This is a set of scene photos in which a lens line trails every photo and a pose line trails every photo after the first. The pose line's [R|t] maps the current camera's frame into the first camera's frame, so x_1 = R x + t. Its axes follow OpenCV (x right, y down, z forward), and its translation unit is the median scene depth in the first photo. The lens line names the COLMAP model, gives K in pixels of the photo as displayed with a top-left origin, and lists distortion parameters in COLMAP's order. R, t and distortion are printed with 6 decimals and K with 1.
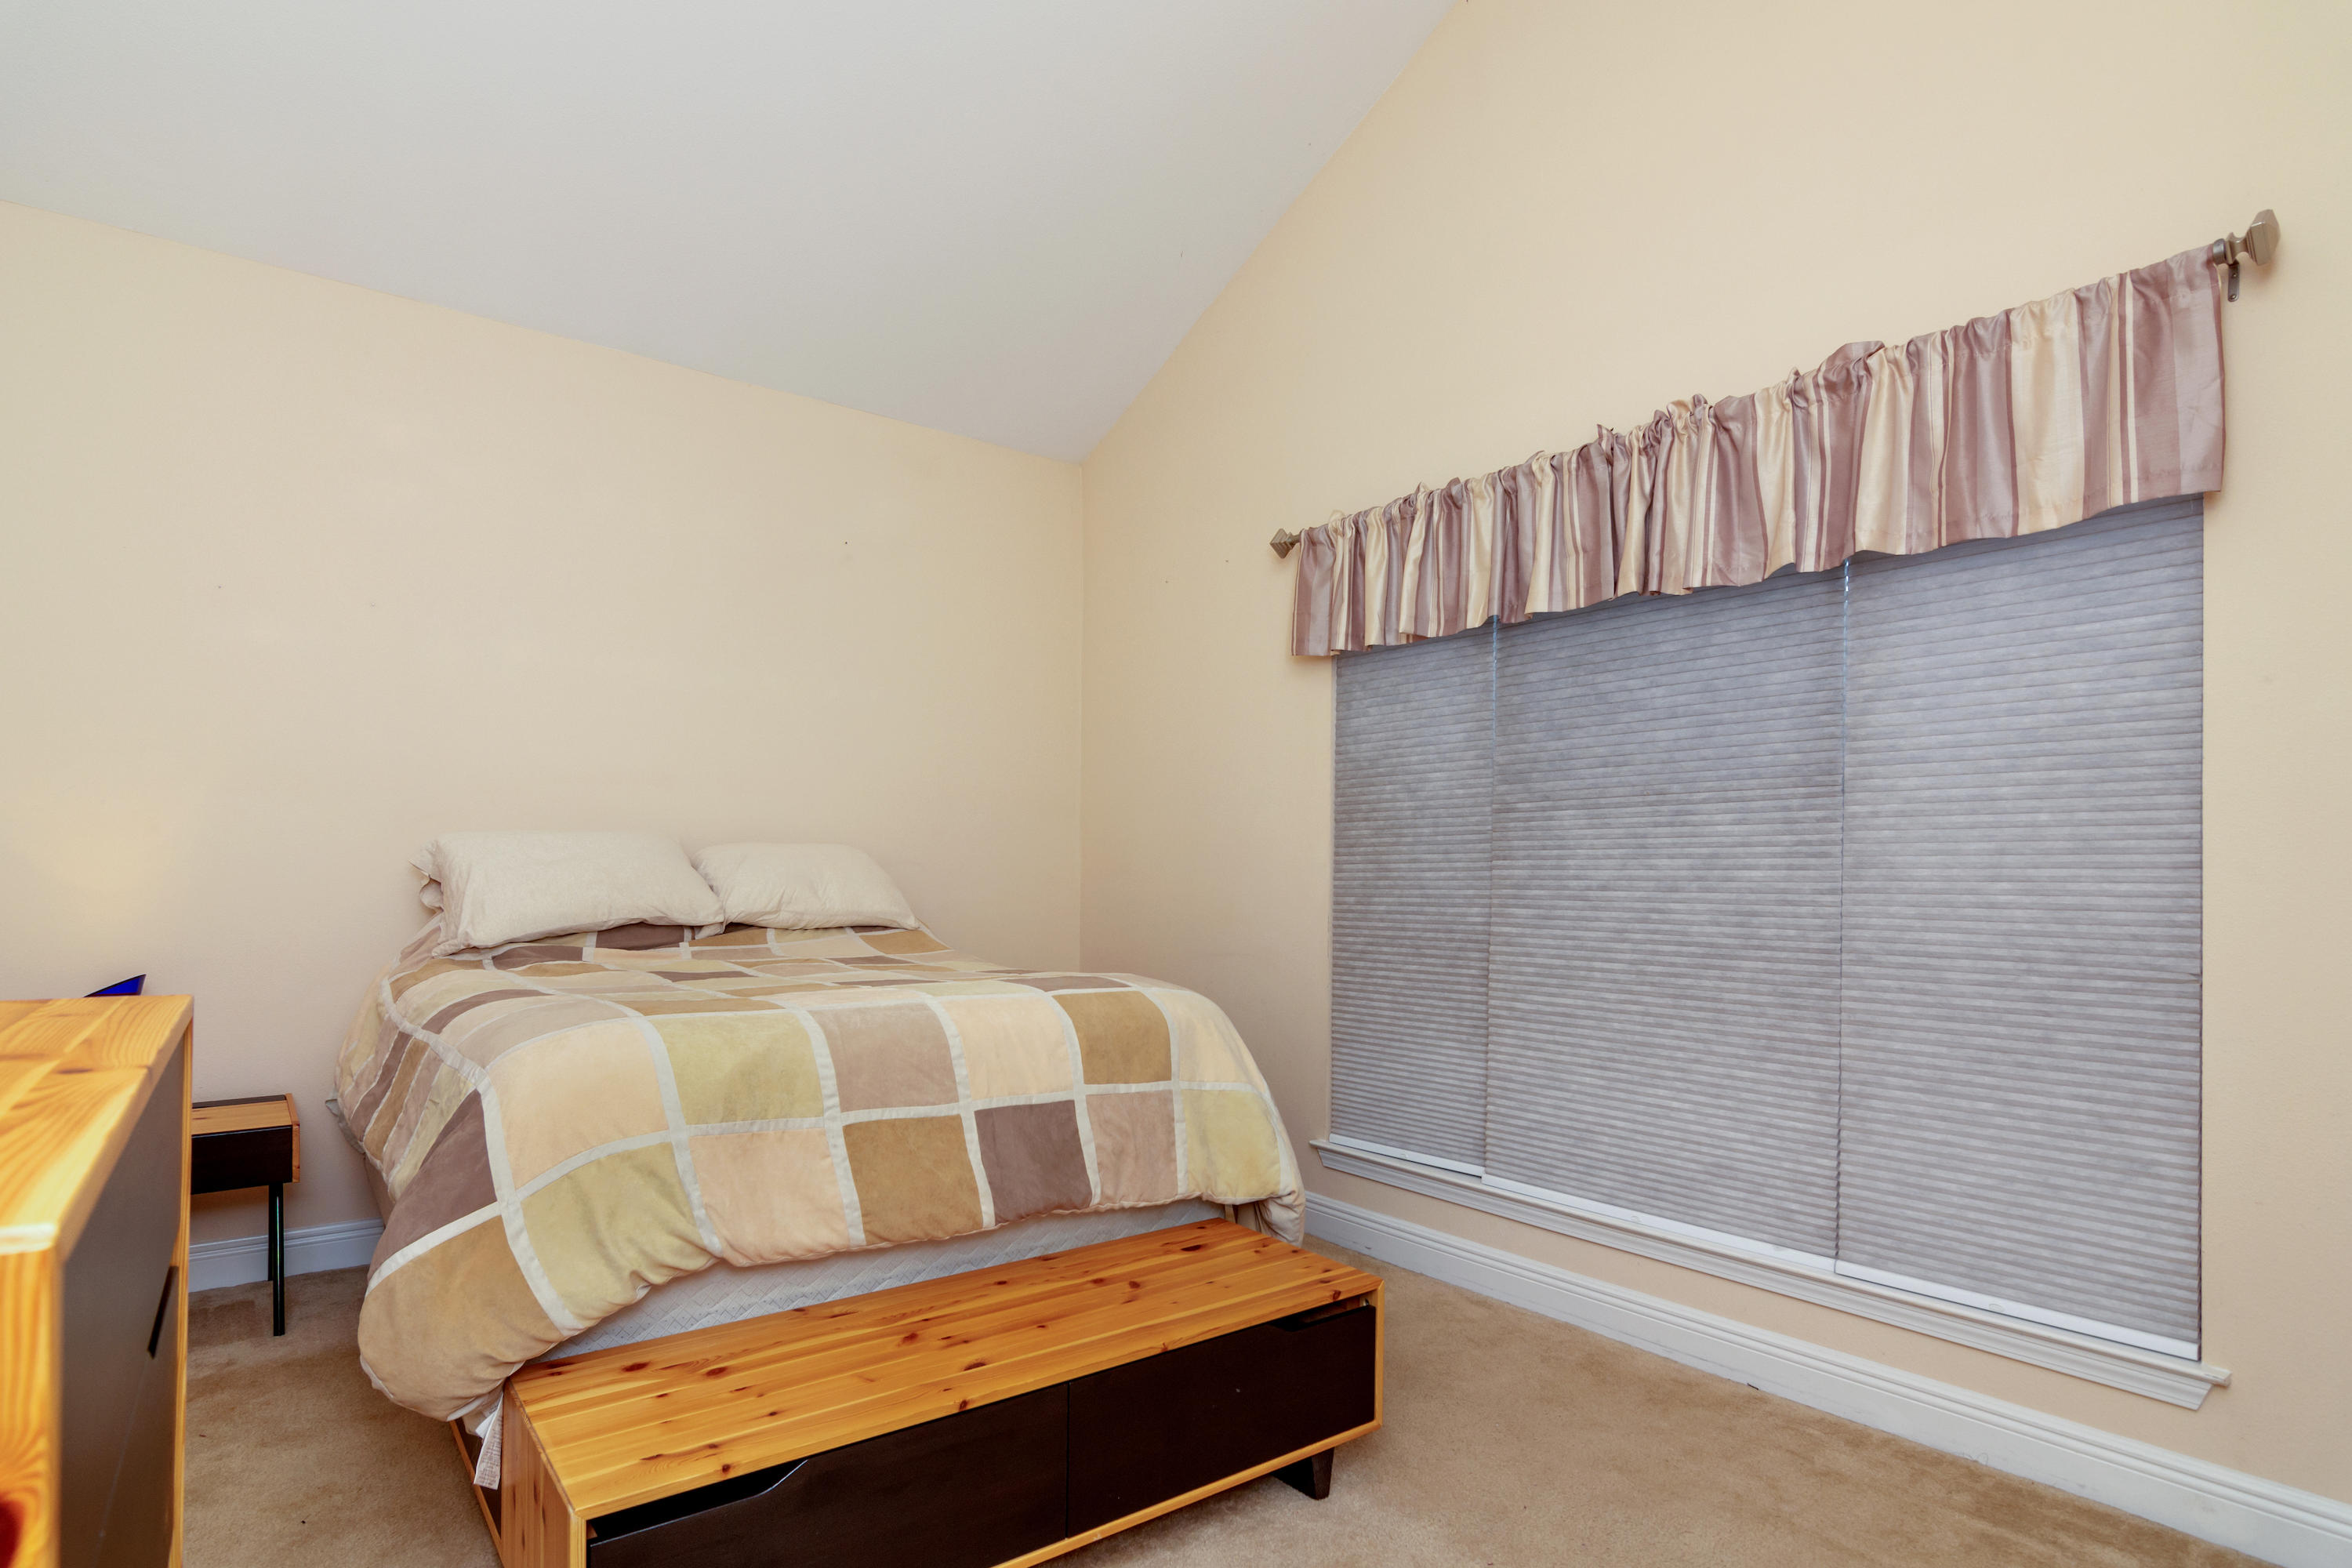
lens RADIAL K [[1218.6, 0, 1184.4], [0, 1218.6, 835.5], [0, 0, 1]] dist [-0.003786, 0.000003]
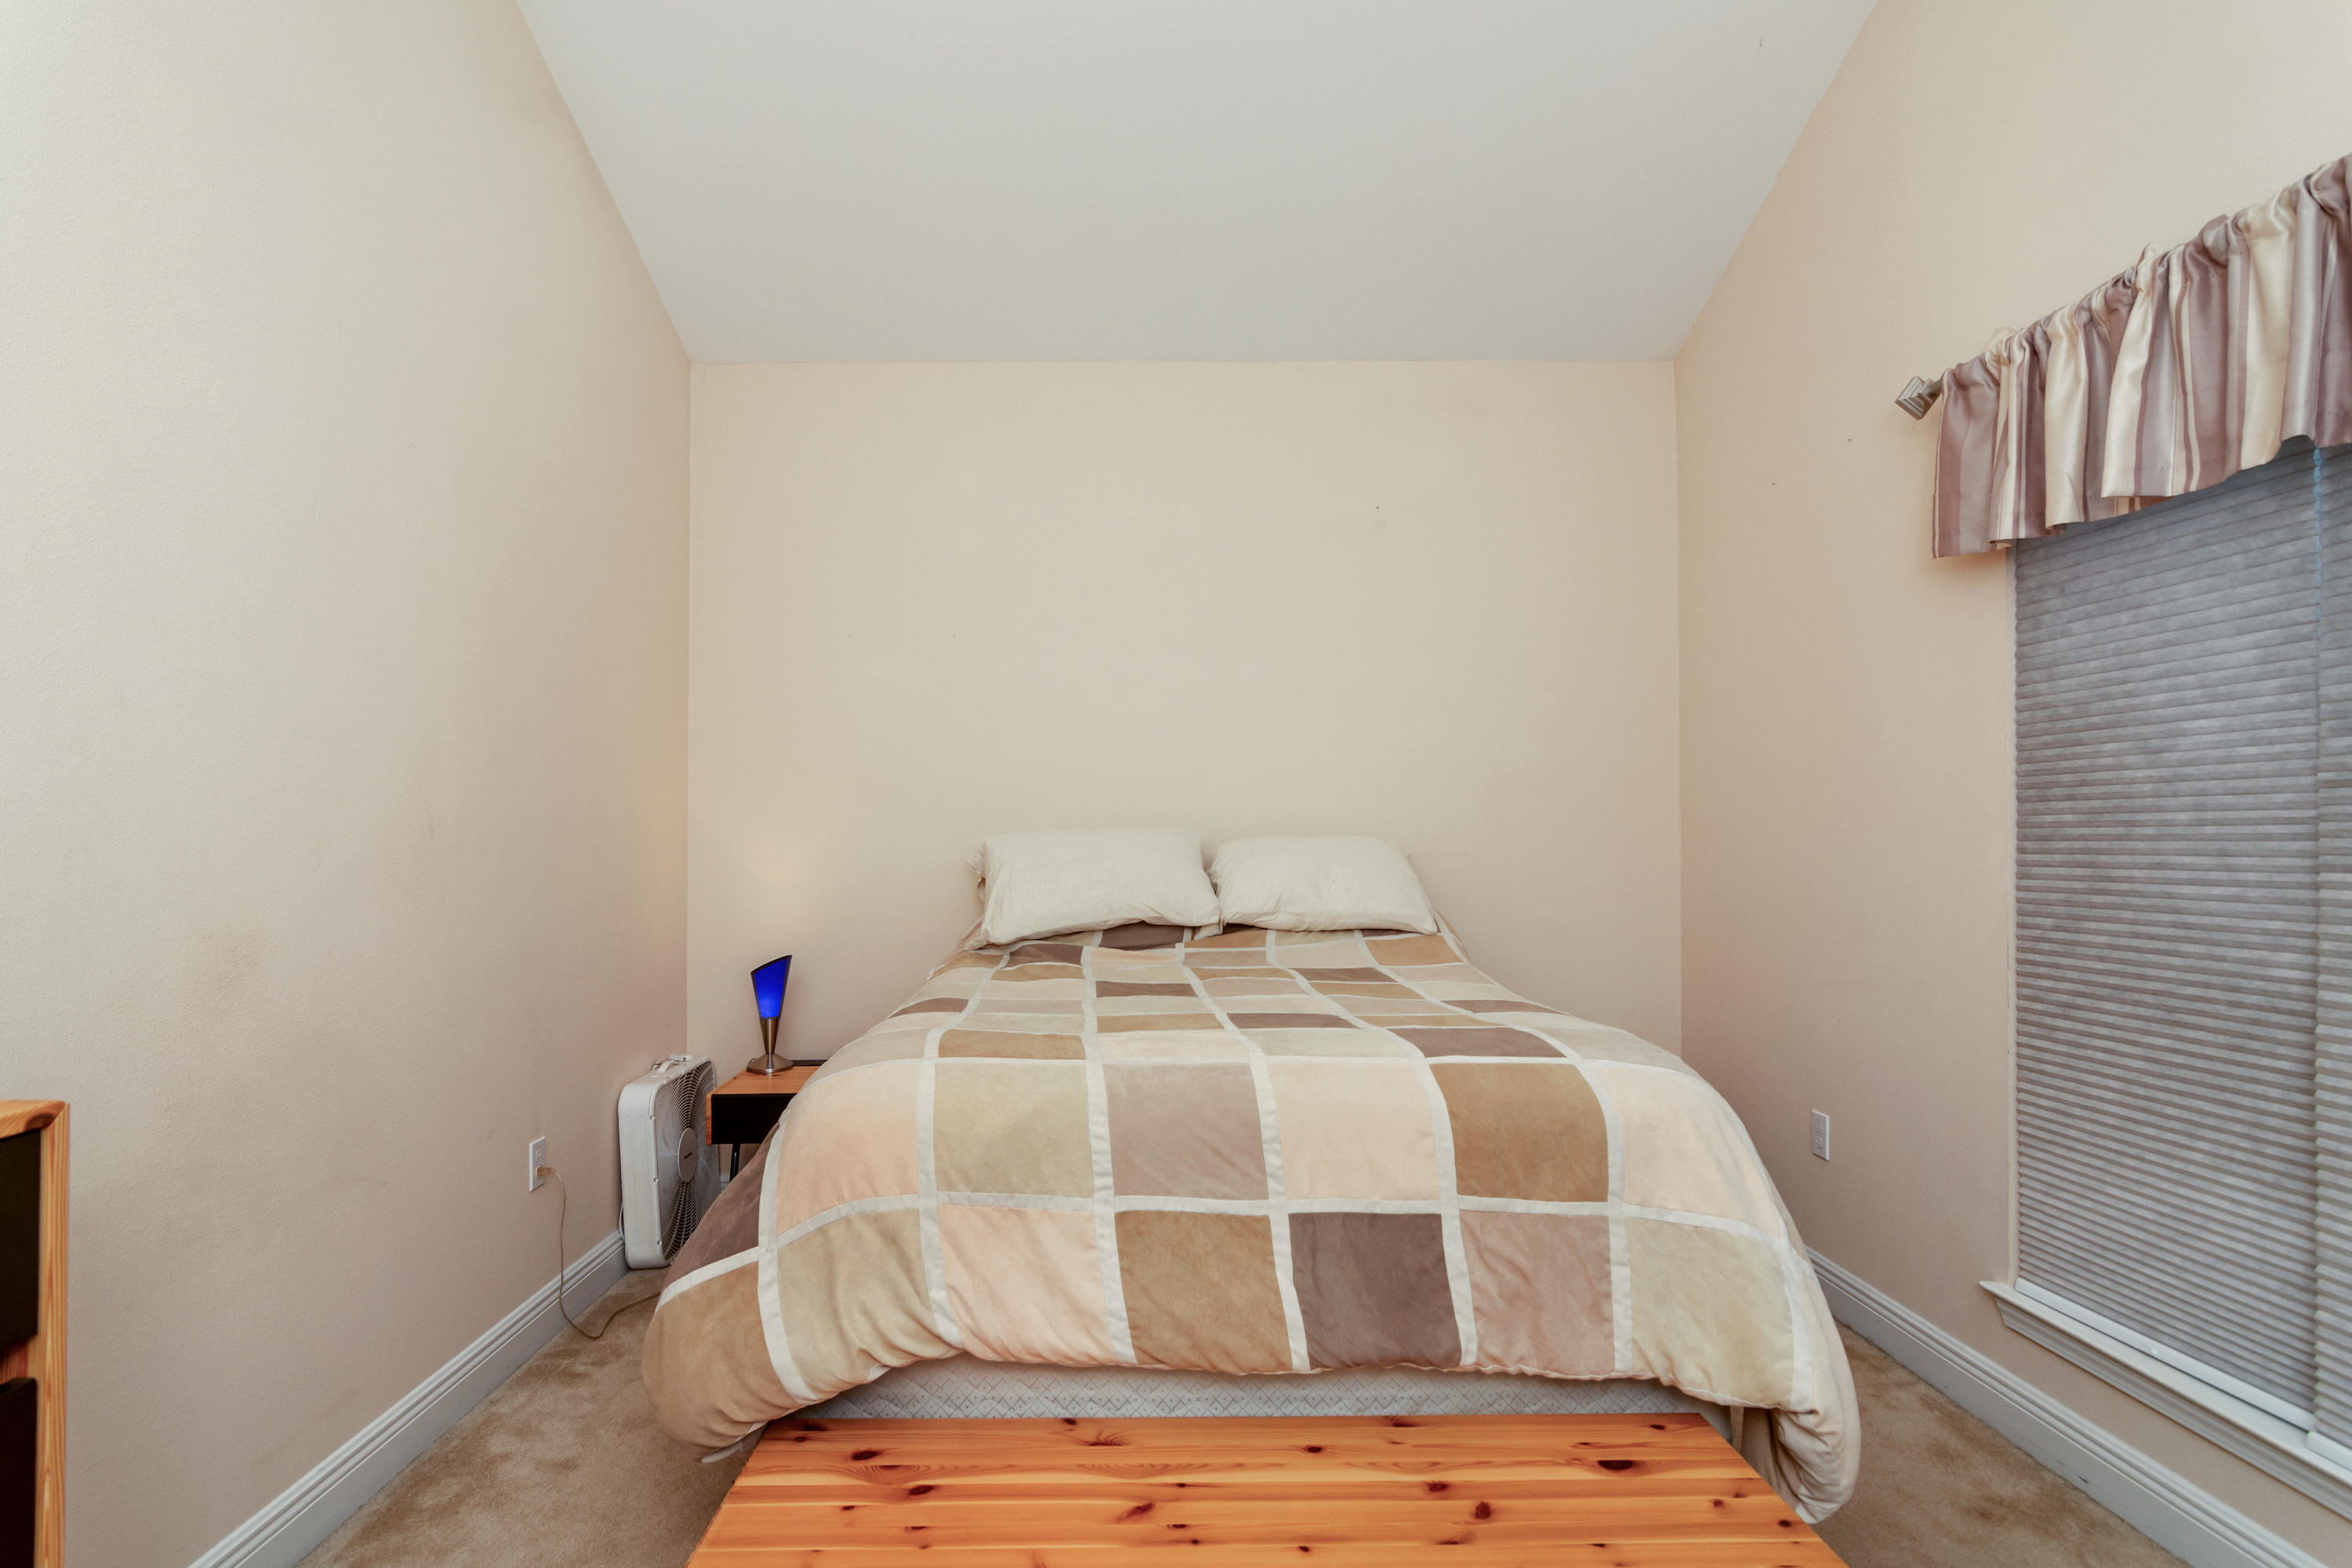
lens RADIAL K [[1160.4, 0, 1165.7], [0, 1160.4, 794.8], [0, 0, 1]] dist [0.000586, 0.000134]
pose [[0.796067, -0.027446, -0.604585, 0.166414], [0.029817, 0.999537, -0.006115, -0.030062], [0.604473, -0.013159, 0.796517, 0.271692]]
